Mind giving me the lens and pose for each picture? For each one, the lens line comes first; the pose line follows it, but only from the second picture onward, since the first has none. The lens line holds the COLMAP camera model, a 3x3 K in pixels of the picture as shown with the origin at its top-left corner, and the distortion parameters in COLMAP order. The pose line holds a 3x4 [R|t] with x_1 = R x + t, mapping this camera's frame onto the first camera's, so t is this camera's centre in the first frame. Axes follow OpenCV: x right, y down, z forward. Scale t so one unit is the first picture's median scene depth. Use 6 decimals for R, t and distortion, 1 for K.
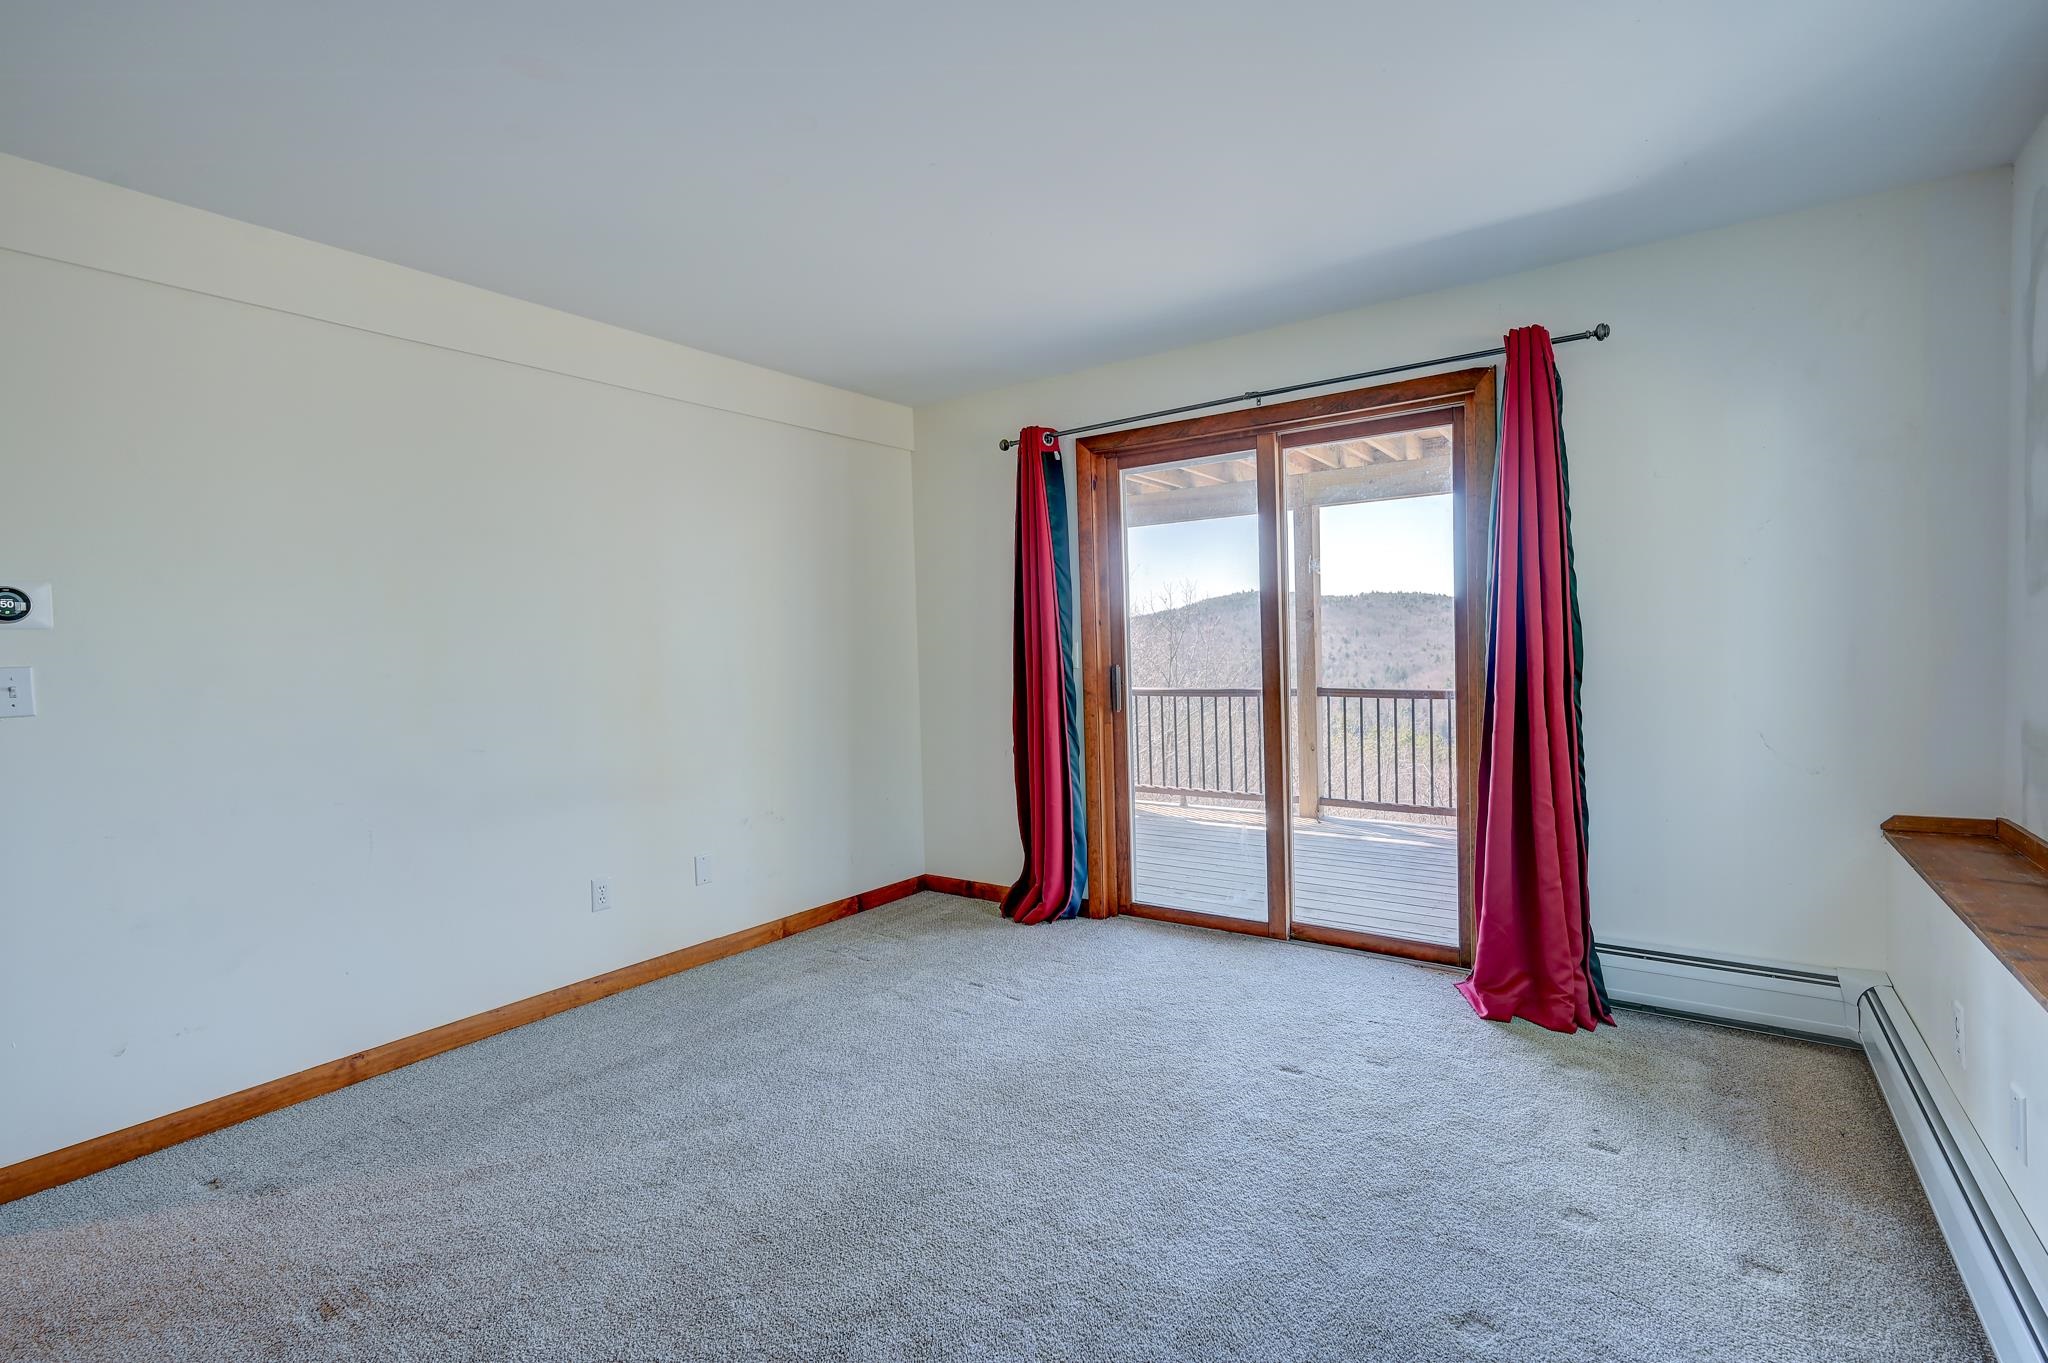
lens RADIAL K [[926.9, 0, 1029.6], [0, 926.9, 673.5], [0, 0, 1]] dist [0.000352, 0.000118]
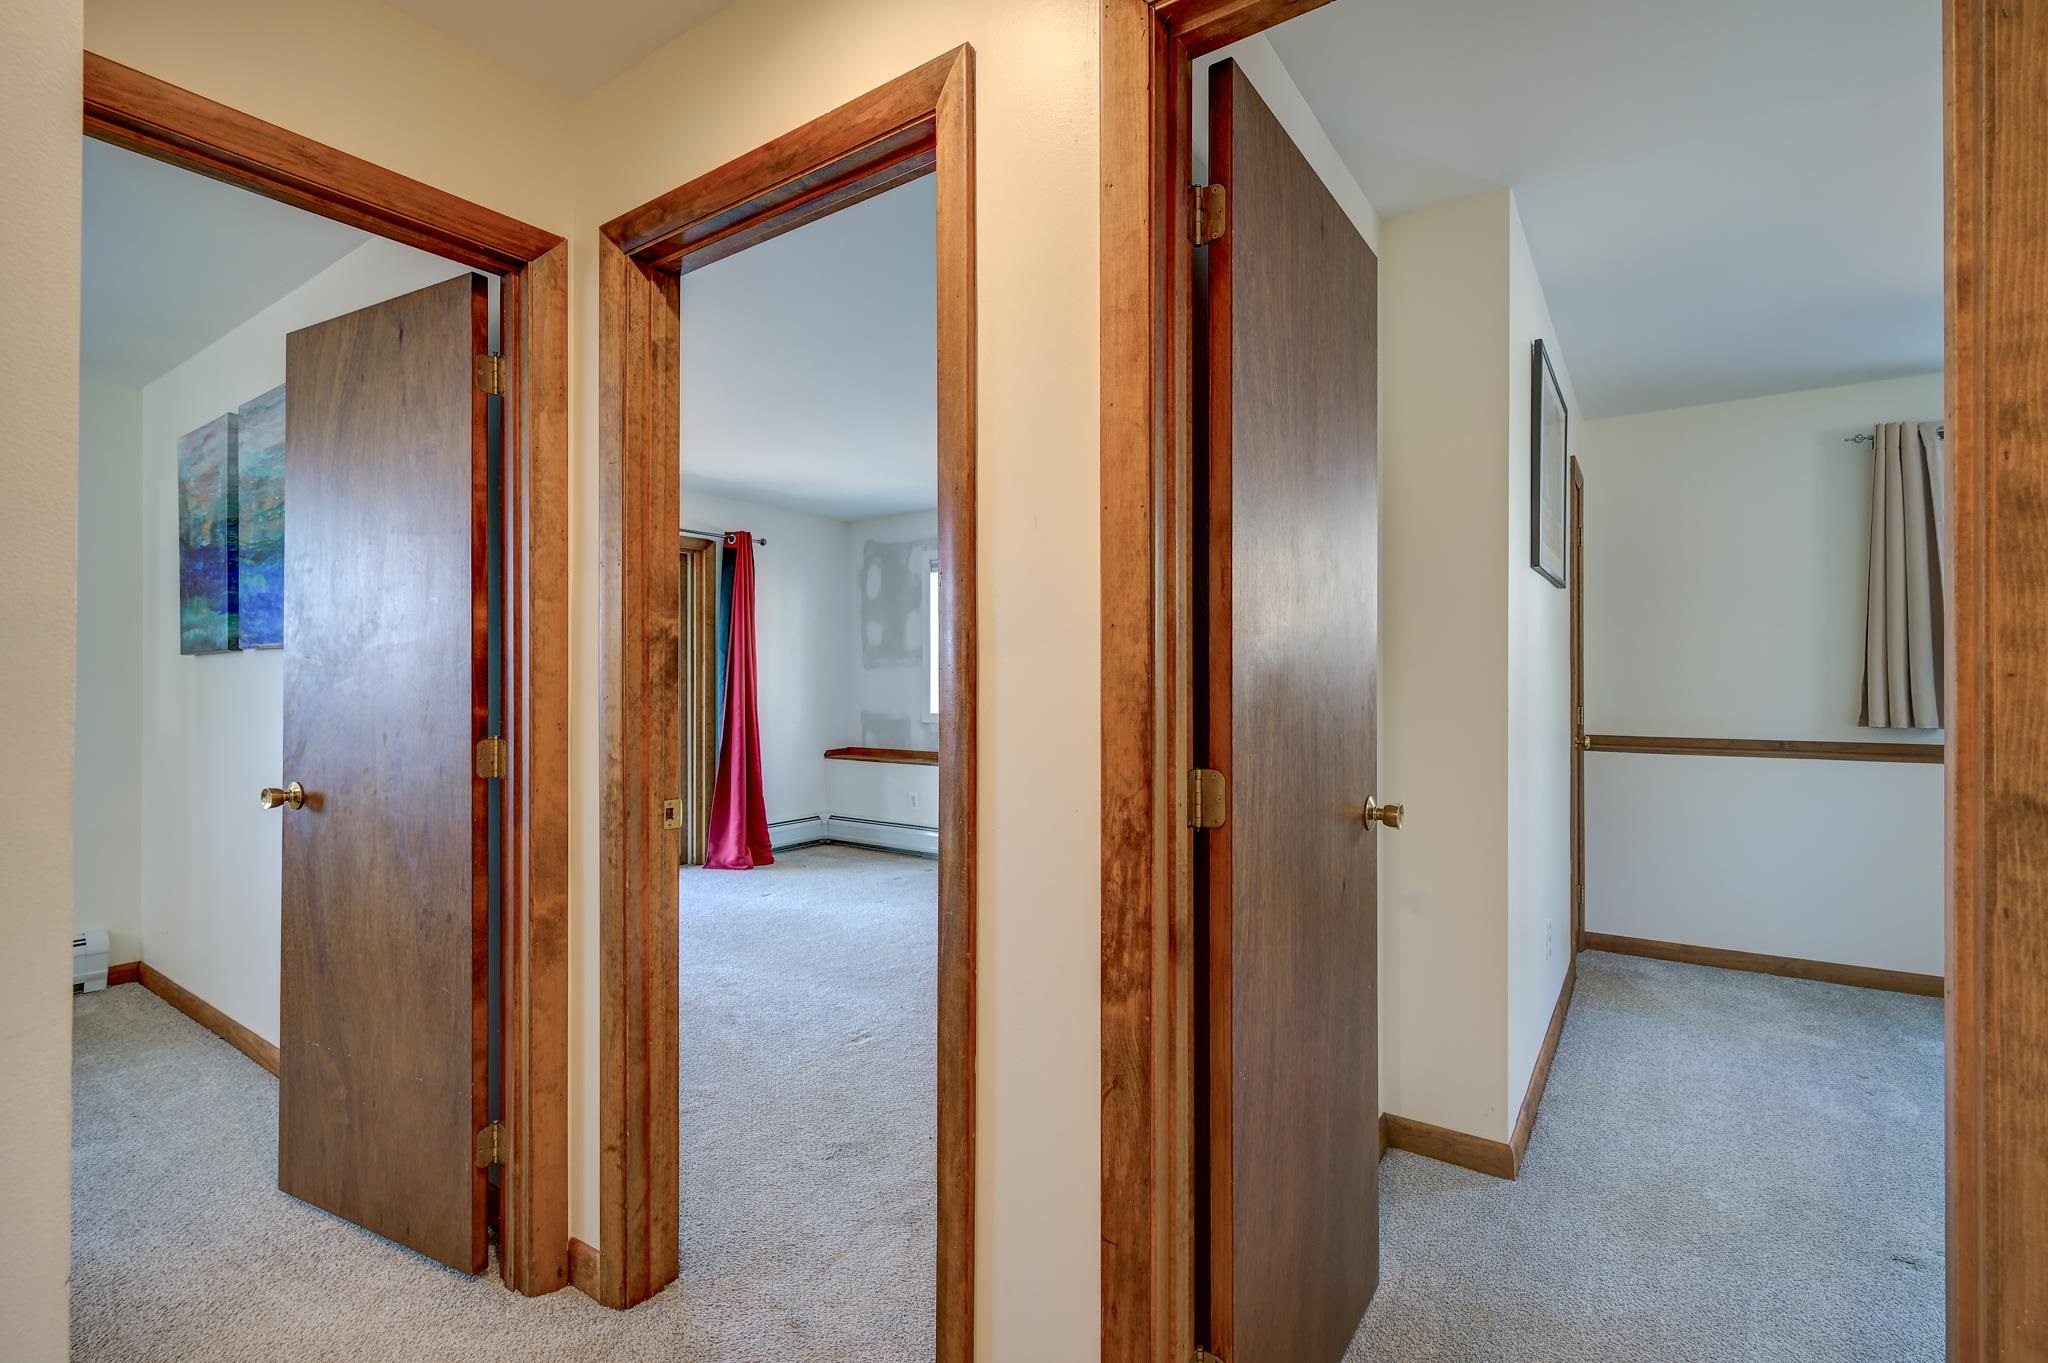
lens RADIAL K [[926.9, 0, 1029.6], [0, 926.9, 673.5], [0, 0, 1]] dist [0.000352, 0.000118]
pose [[-0.012729, 0.030033, 0.999468, -1.200352], [0.034979, 0.998950, -0.029572, 0.022597], [-0.999307, 0.034584, -0.013766, 0.311660]]
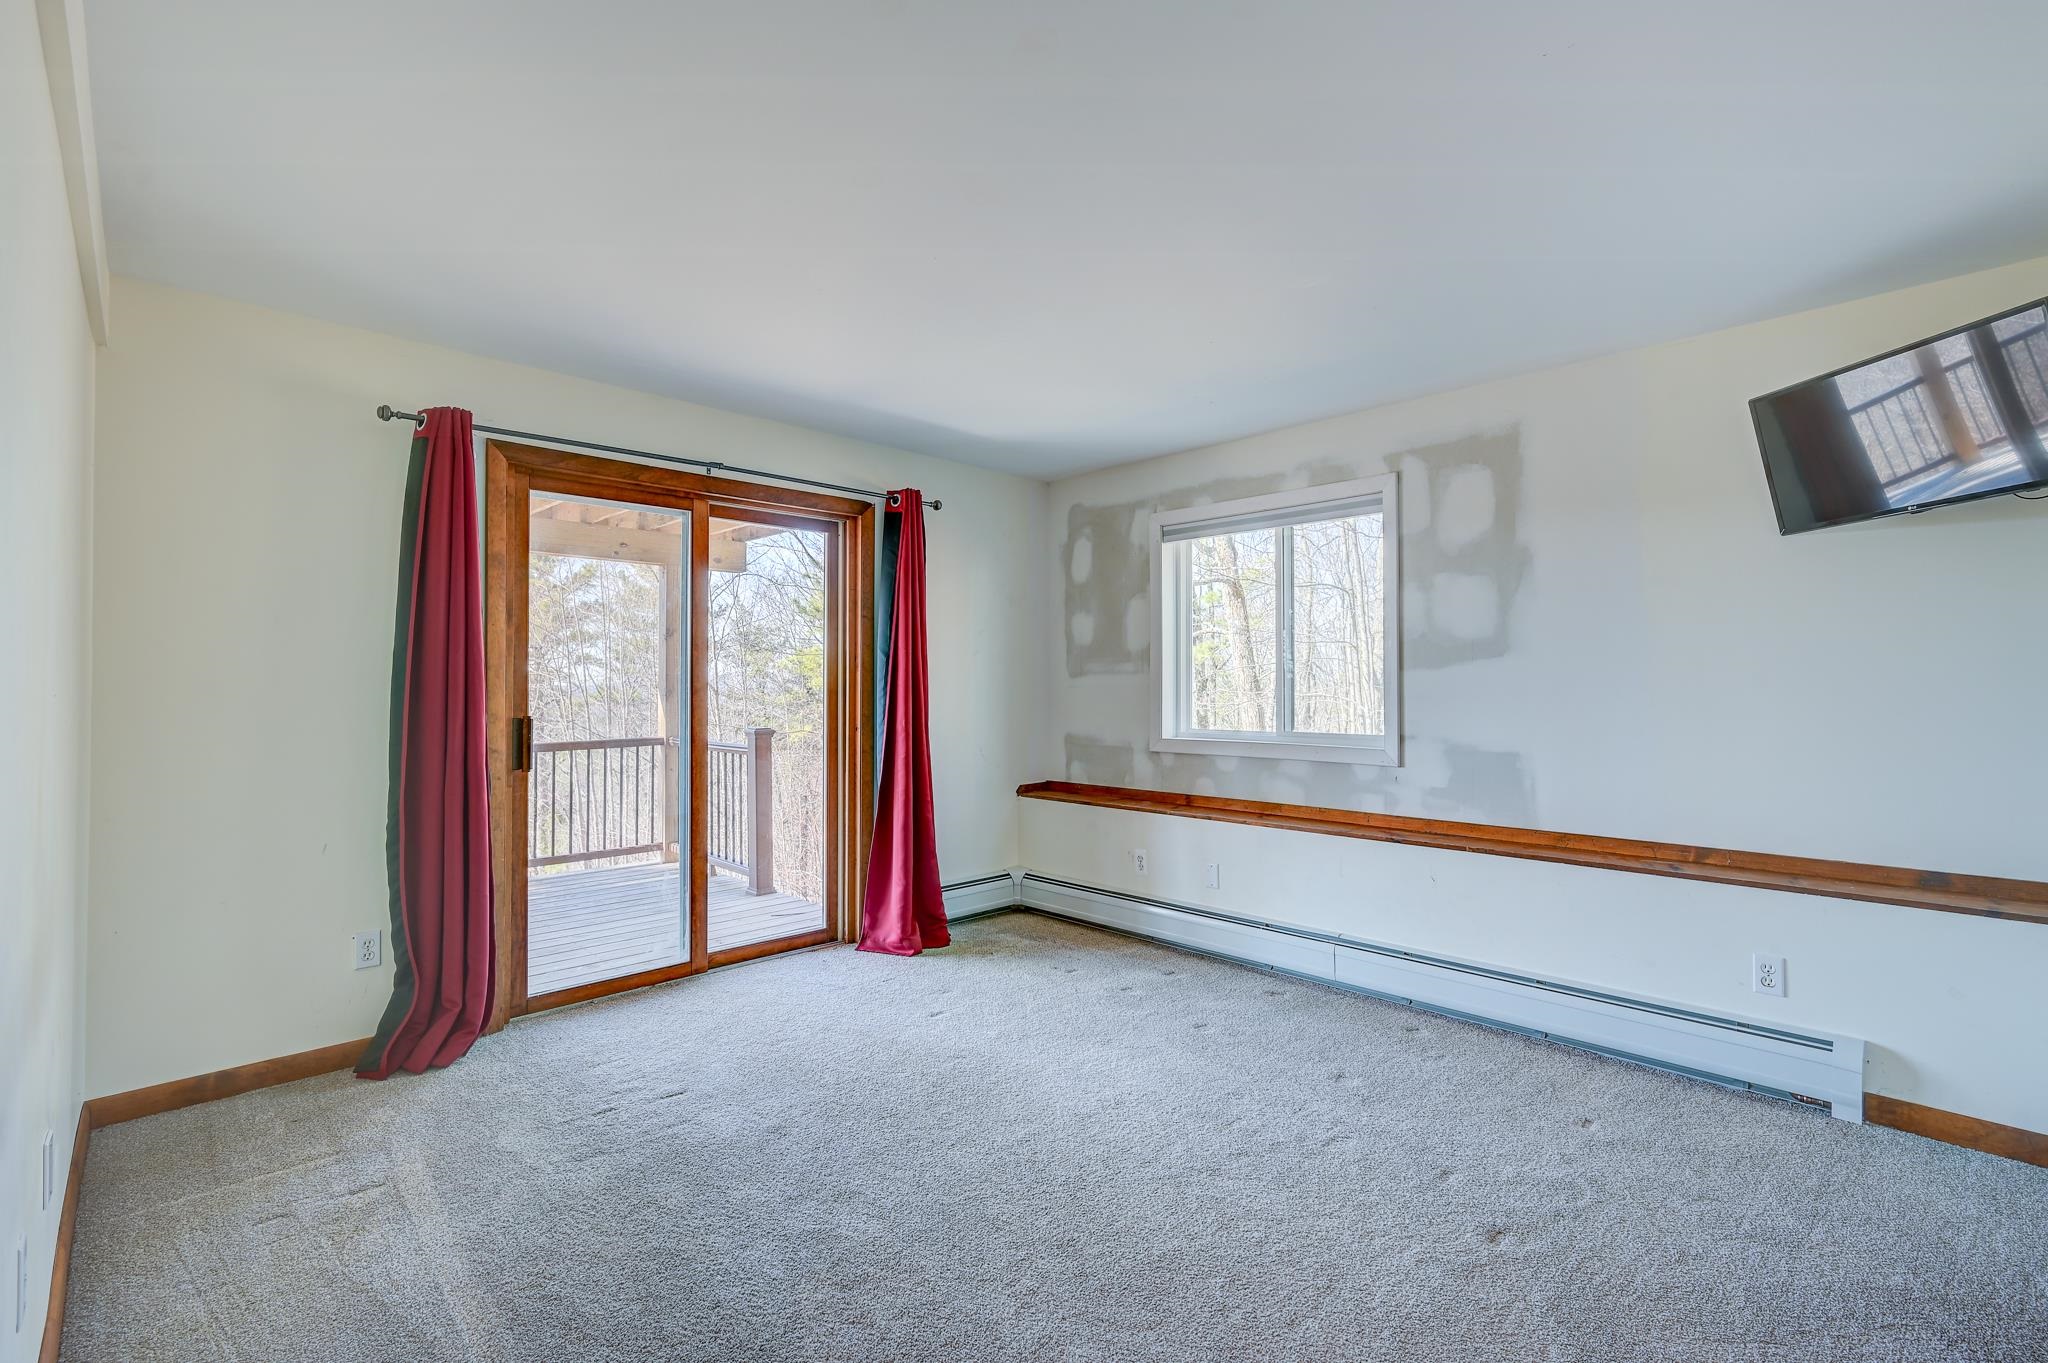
lens RADIAL K [[908.5, 0, 1020.7], [0, 908.5, 671.5], [0, 0, 1]] dist [-0.001873, -0.000618]
pose [[0.189286, 0.044216, 0.980926, -0.689295], [0.027608, 0.998351, -0.050329, 0.005179], [-0.981534, 0.036608, 0.187754, 0.431736]]
